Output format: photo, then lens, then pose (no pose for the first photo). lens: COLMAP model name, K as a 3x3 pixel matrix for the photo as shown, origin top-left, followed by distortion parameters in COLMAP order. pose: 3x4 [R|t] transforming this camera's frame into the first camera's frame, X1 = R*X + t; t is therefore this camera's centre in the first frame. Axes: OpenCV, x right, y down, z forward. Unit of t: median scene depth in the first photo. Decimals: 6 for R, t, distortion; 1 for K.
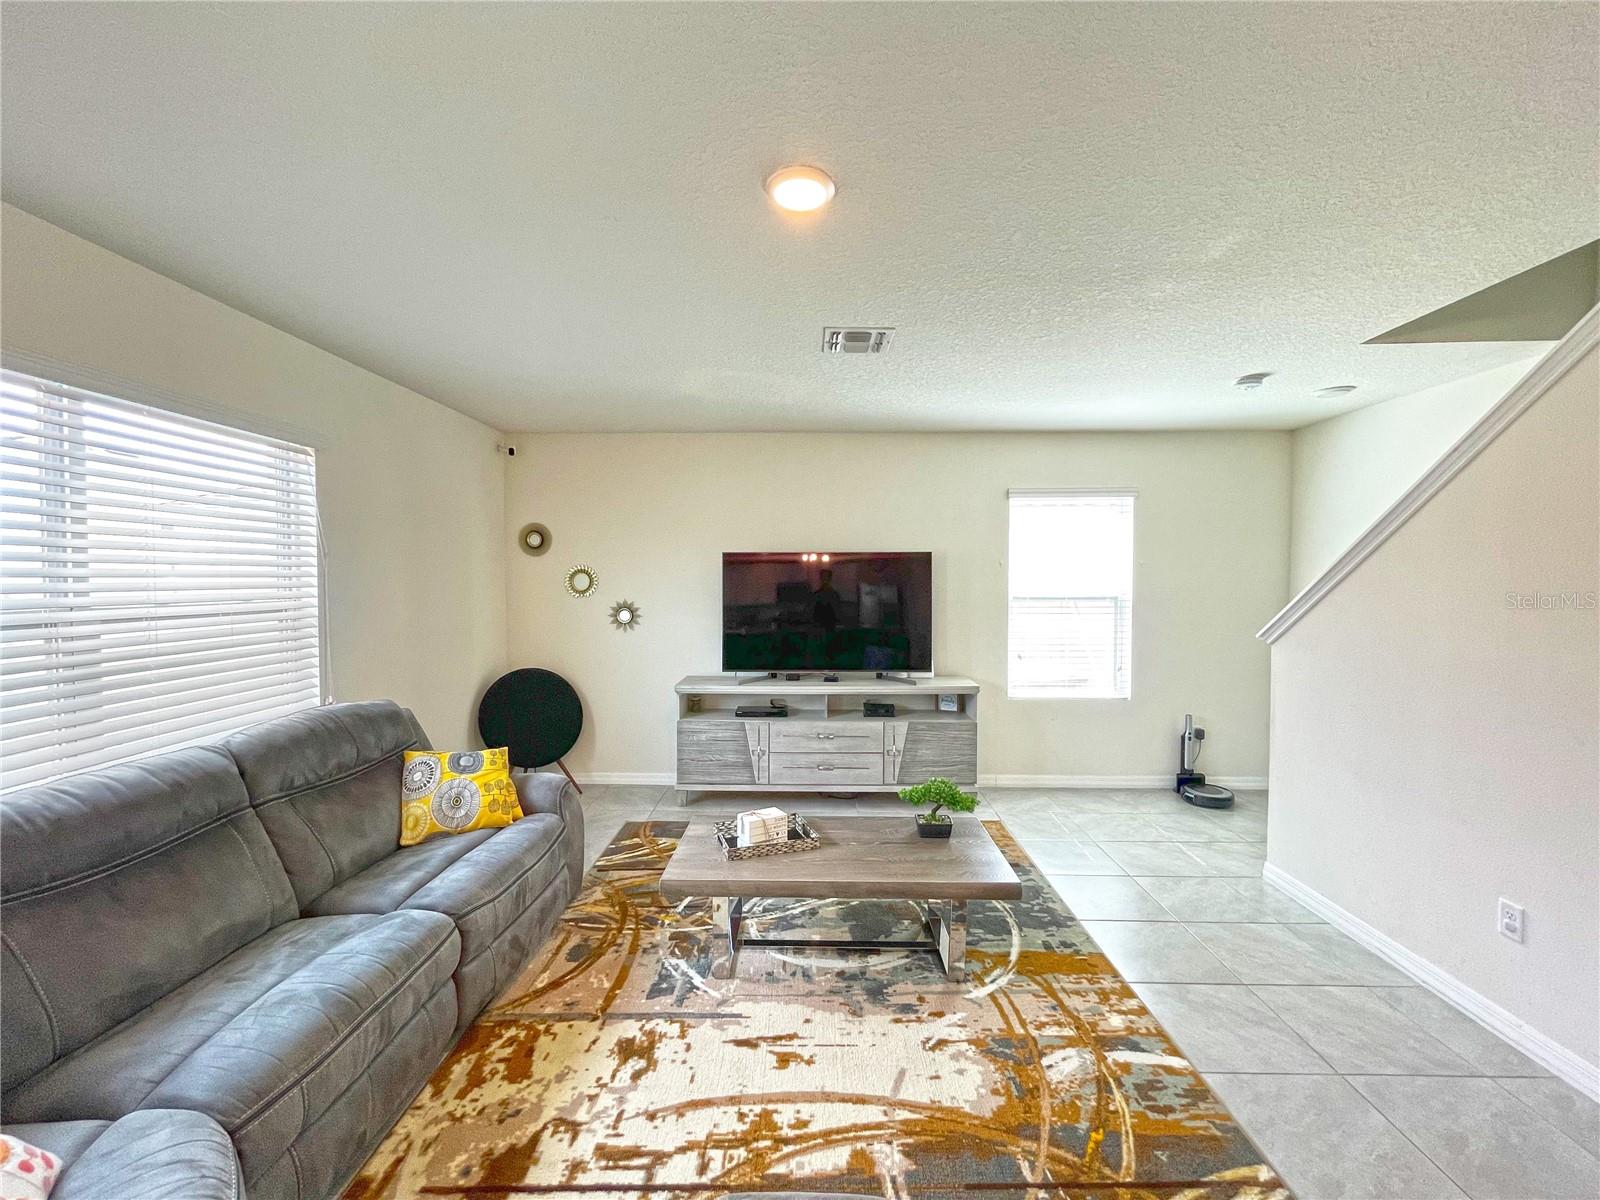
lens RADIAL K [[647.2, 0, 801.2], [0, 647.2, 606.1], [0, 0, 1]] dist [-0.003938, 0.000692]
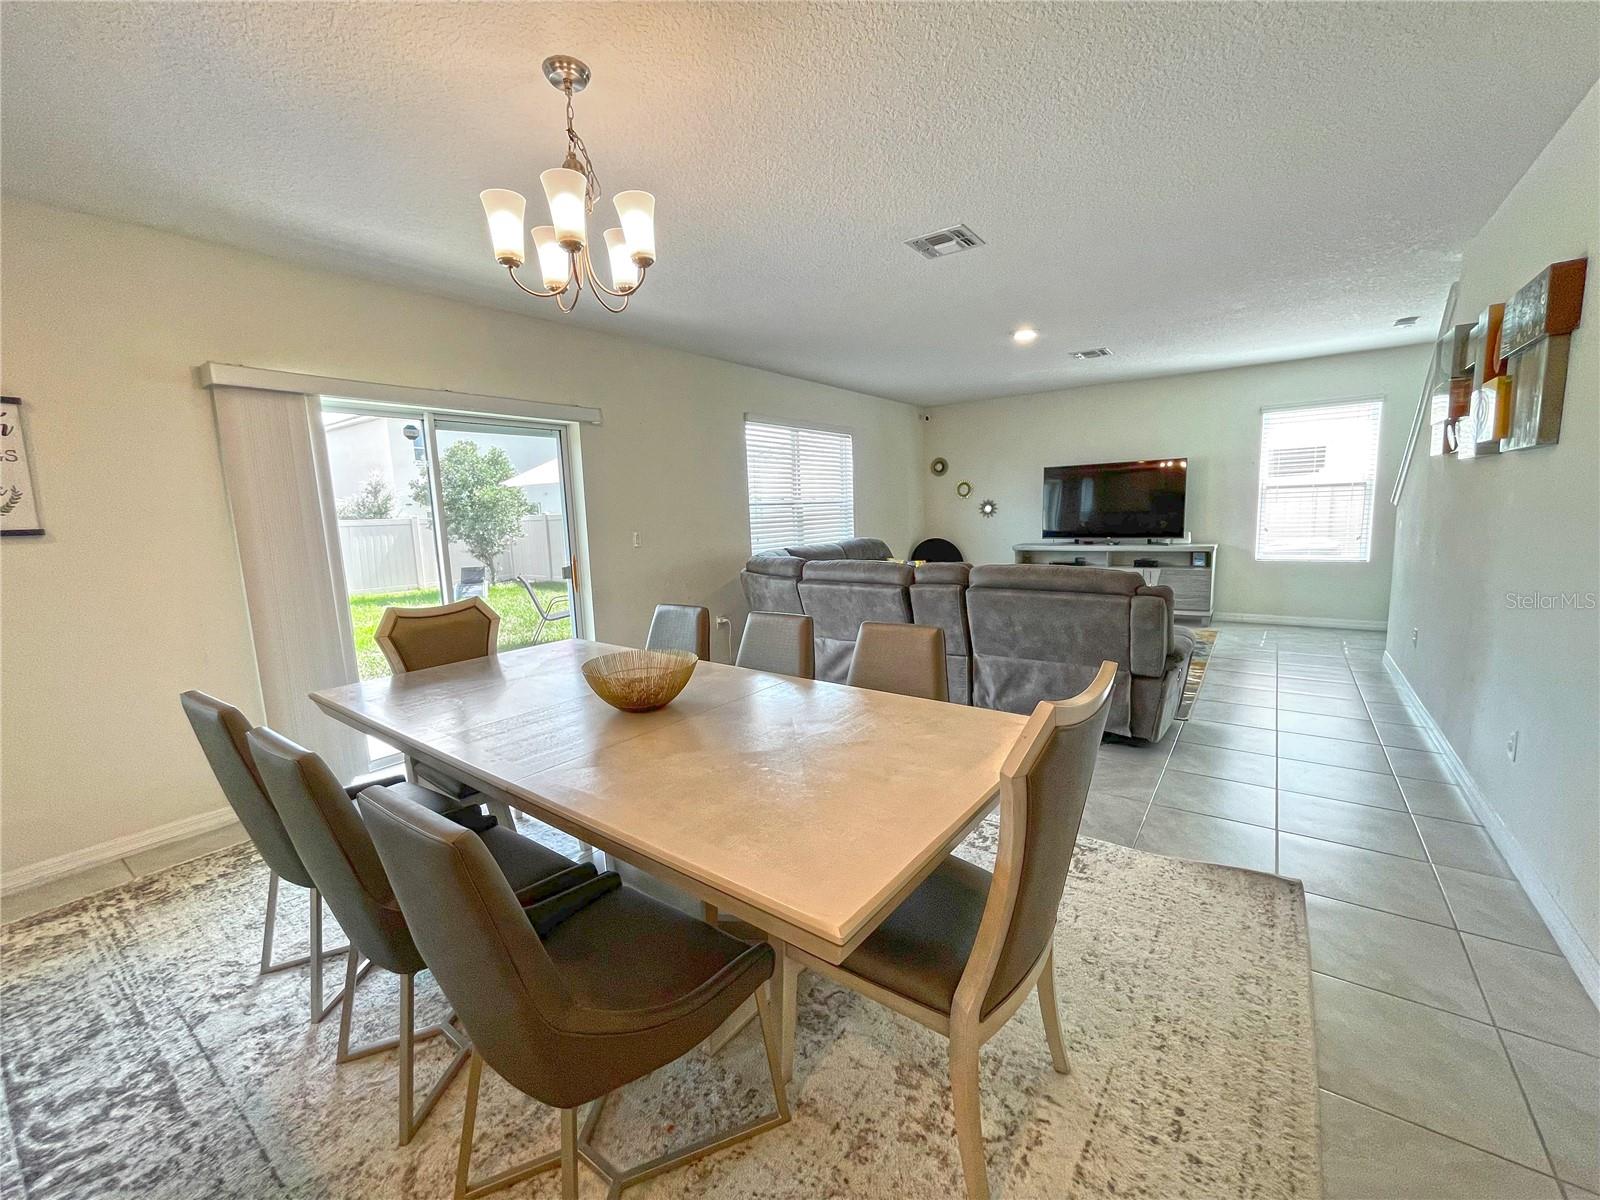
lens RADIAL K [[647.2, 0, 813.5], [0, 647.2, 595.1], [0, 0, 1]] dist [-0.003938, 0.000692]
pose [[0.830254, 0.044104, -0.555638, 0.312757], [0.015582, 0.994638, 0.102233, 0.062621], [0.557167, -0.093538, 0.825115, -0.711503]]
